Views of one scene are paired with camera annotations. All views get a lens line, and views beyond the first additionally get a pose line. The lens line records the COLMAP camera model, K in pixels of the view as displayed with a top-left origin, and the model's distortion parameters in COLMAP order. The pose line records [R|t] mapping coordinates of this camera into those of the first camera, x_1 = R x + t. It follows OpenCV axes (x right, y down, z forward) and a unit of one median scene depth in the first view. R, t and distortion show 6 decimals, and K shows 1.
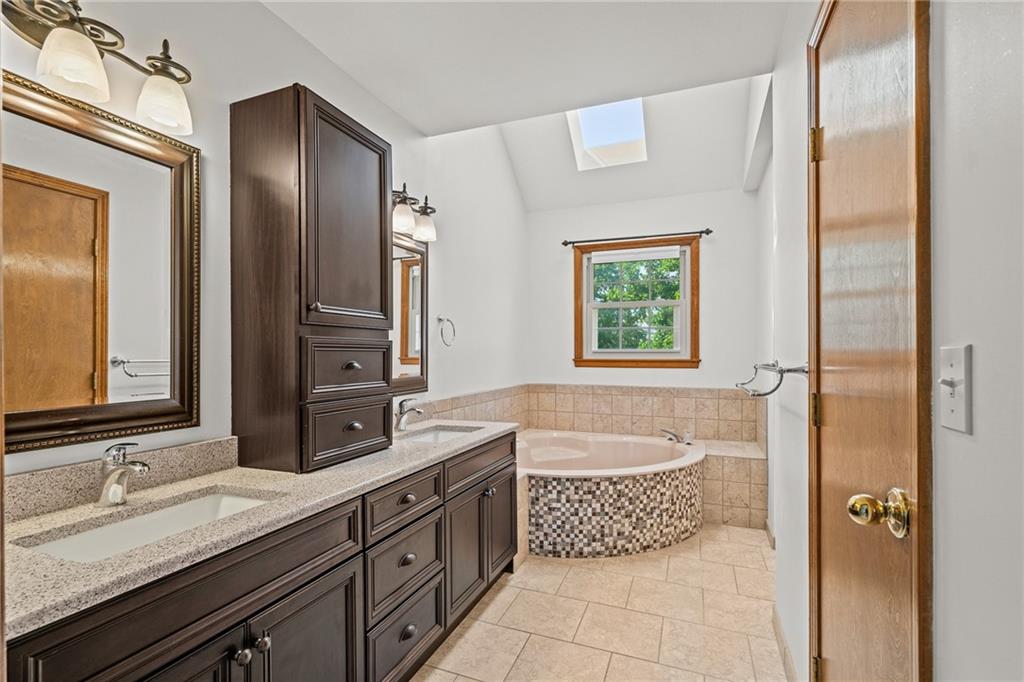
lens RADIAL K [[466.3, 0, 510.5], [0, 466.3, 355.8], [0, 0, 1]] dist [-0.004472, 0.002585]
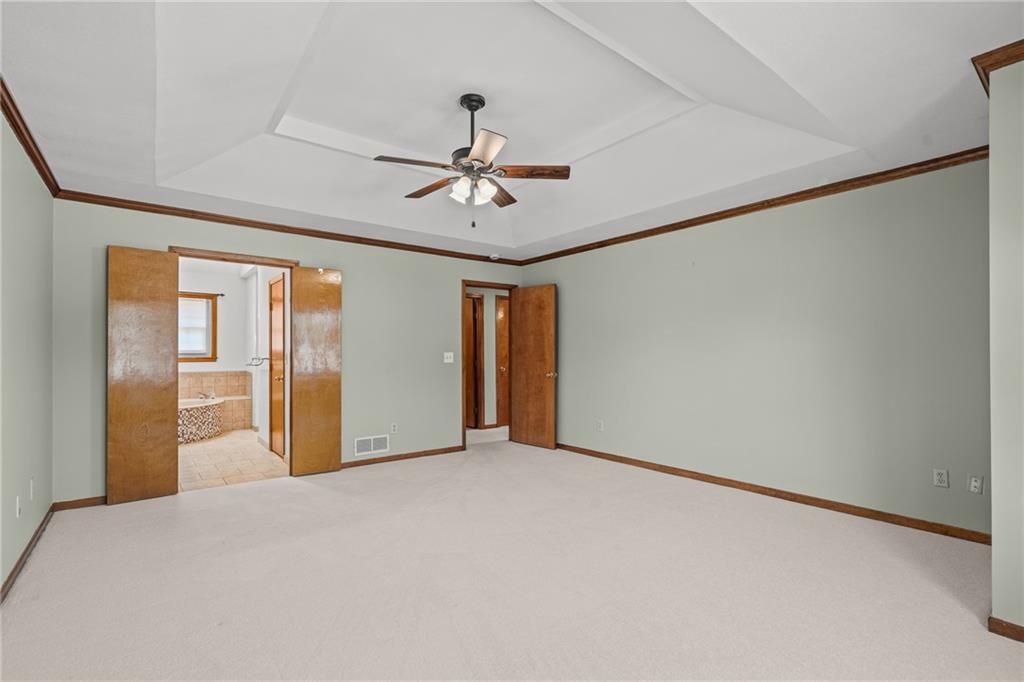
lens RADIAL K [[466.3, 0, 515.5], [0, 466.3, 343.4], [0, 0, 1]] dist [-0.004472, 0.002585]
pose [[0.490617, 0.011187, 0.871304, -0.744359], [0.007761, 0.999822, -0.017206, -0.007053], [-0.871341, 0.015204, 0.490442, -1.156081]]
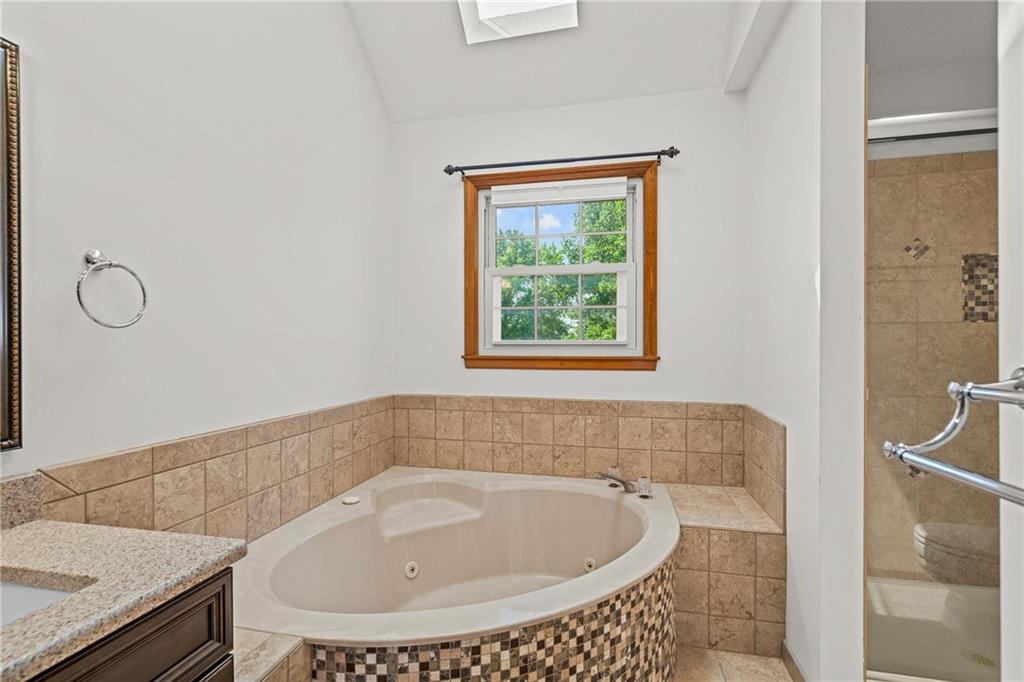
lens RADIAL K [[466.3, 0, 504.3], [0, 466.3, 346.7], [0, 0, 1]] dist [-0.004472, 0.002585]
pose [[0.989095, 0.001329, 0.147274, 0.111801], [-0.000703, 0.999990, -0.004306, -0.002870], [-0.147278, 0.004156, 0.989086, 0.423505]]
